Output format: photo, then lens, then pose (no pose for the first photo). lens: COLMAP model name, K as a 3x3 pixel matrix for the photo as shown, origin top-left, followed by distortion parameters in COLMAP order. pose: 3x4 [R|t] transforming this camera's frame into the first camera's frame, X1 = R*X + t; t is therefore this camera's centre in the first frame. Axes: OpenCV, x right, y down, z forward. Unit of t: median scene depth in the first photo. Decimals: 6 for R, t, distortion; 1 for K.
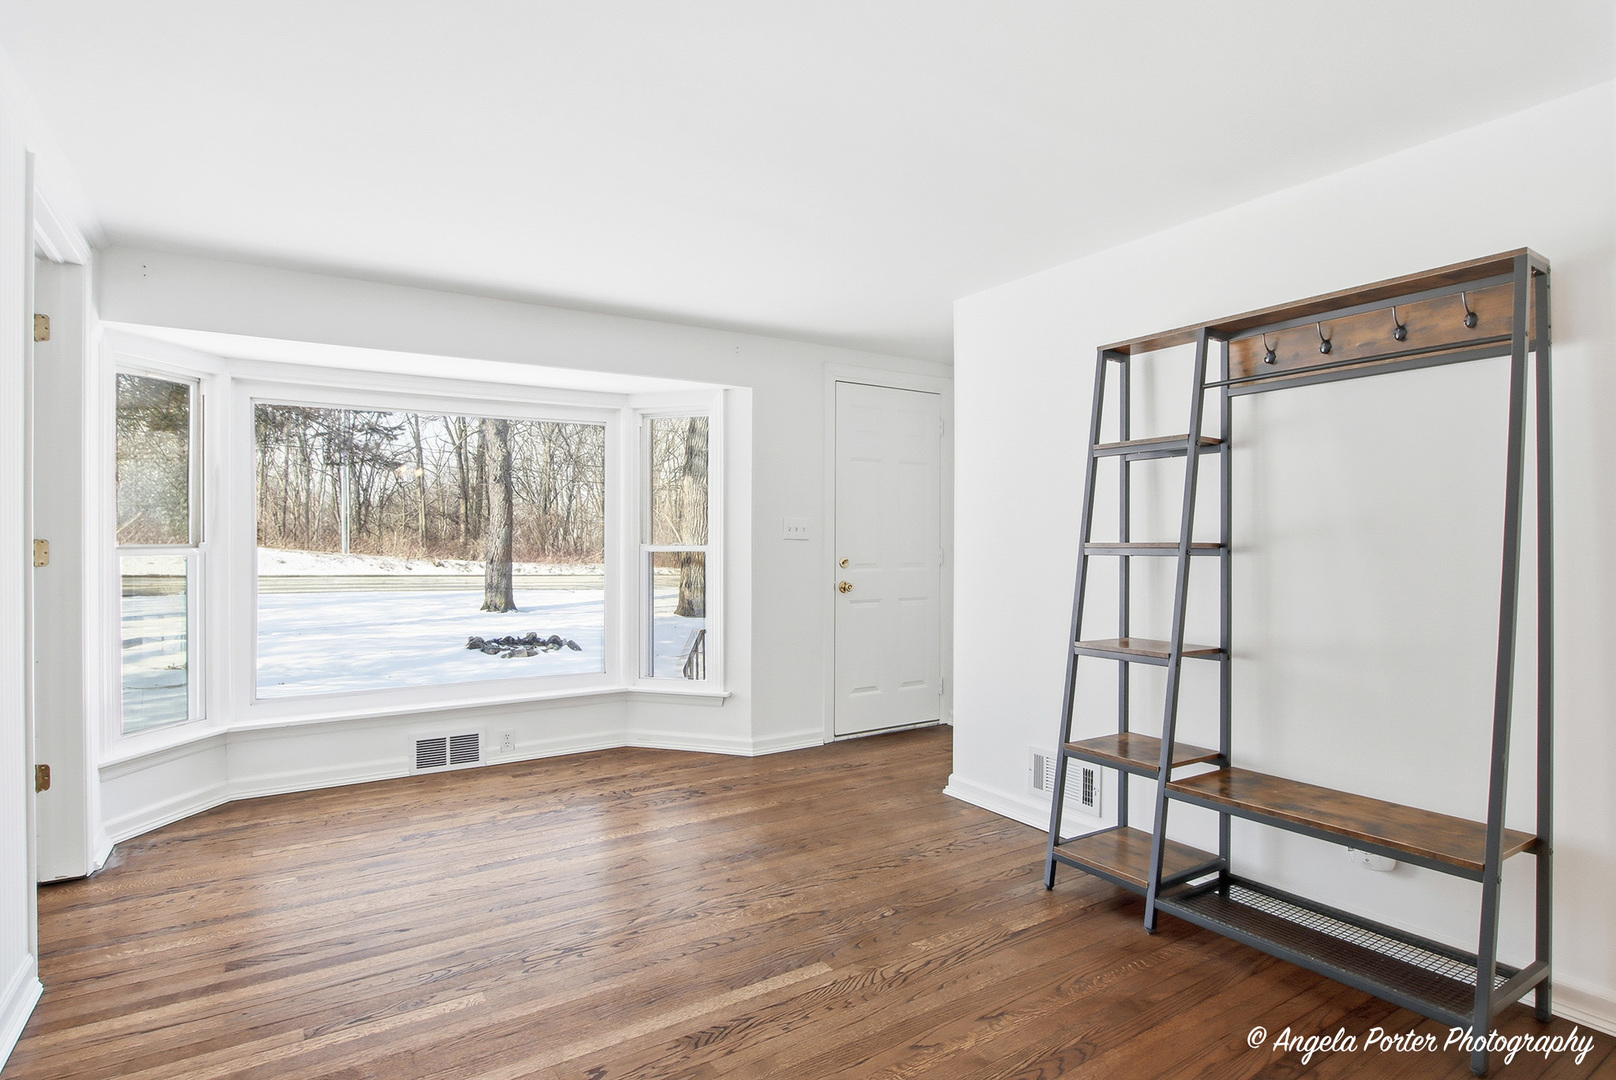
lens RADIAL K [[838.8, 0, 812.1], [0, 838.8, 538.8], [0, 0, 1]] dist [-0.026051, 0.002815]
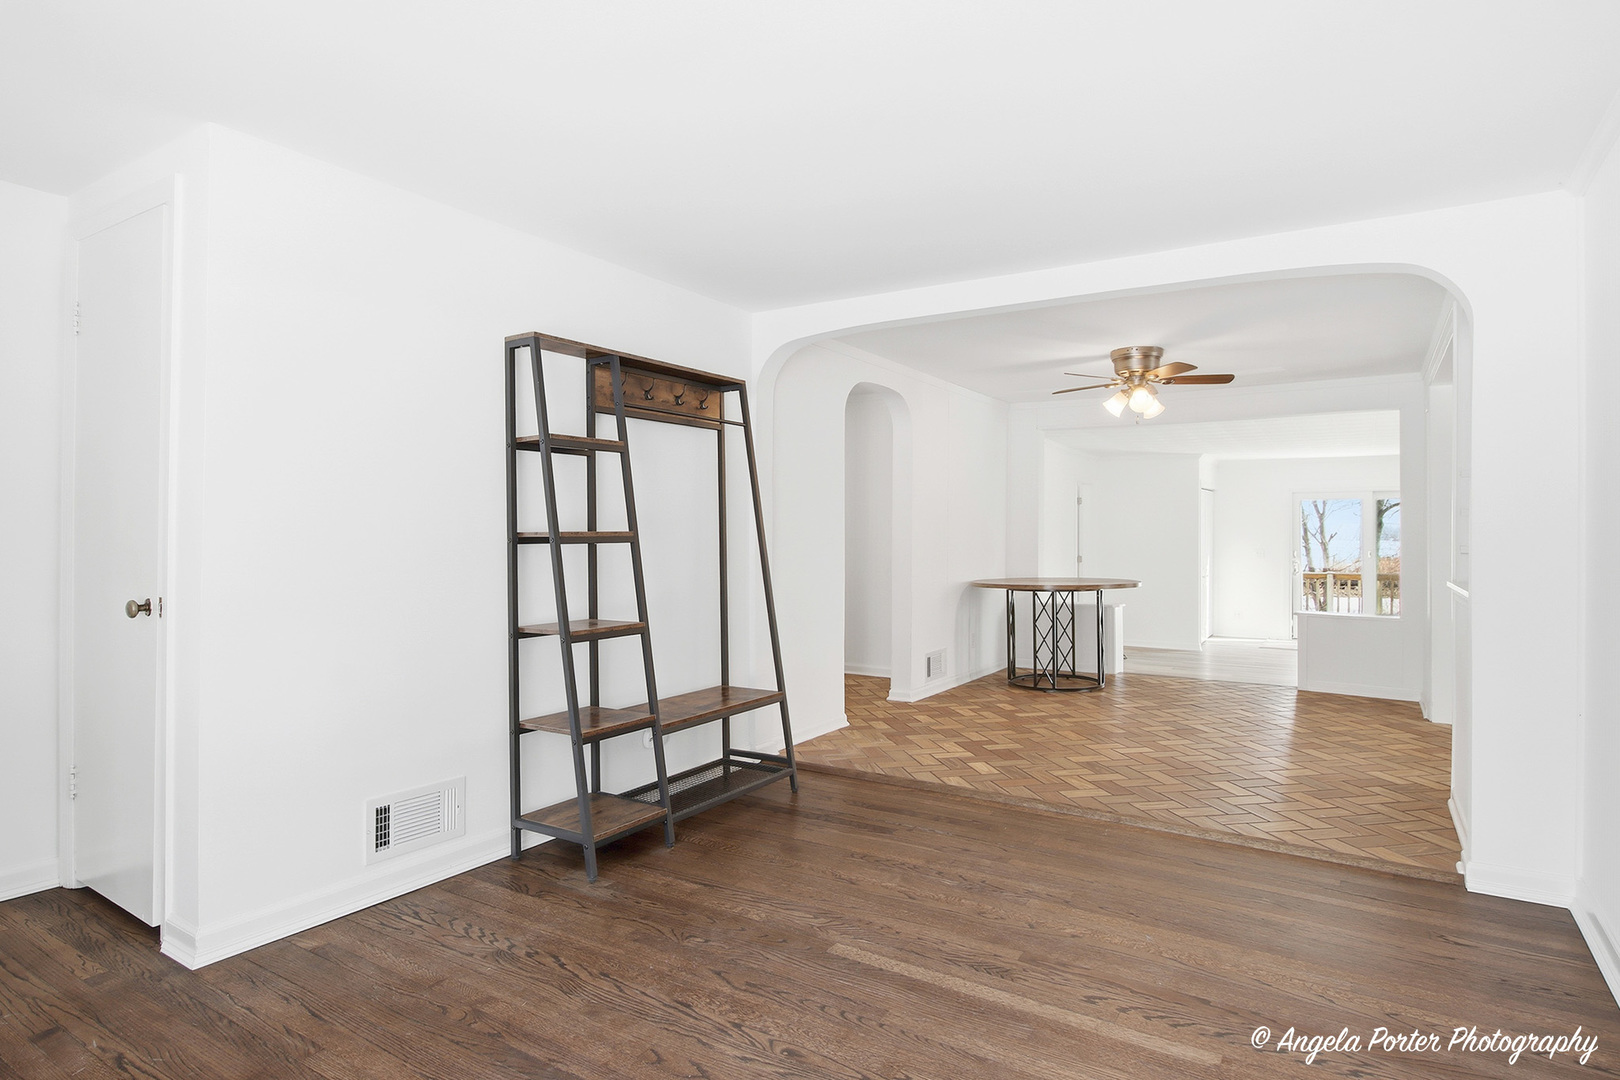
lens RADIAL K [[840.9, 0, 827.0], [0, 840.9, 534.9], [0, 0, 1]] dist [-0.026051, 0.002815]
pose [[-0.403472, 0.003022, 0.914987, -0.793683], [0.002772, 0.999994, -0.002080, 0.012813], [-0.914988, 0.001698, -0.403478, 1.235156]]
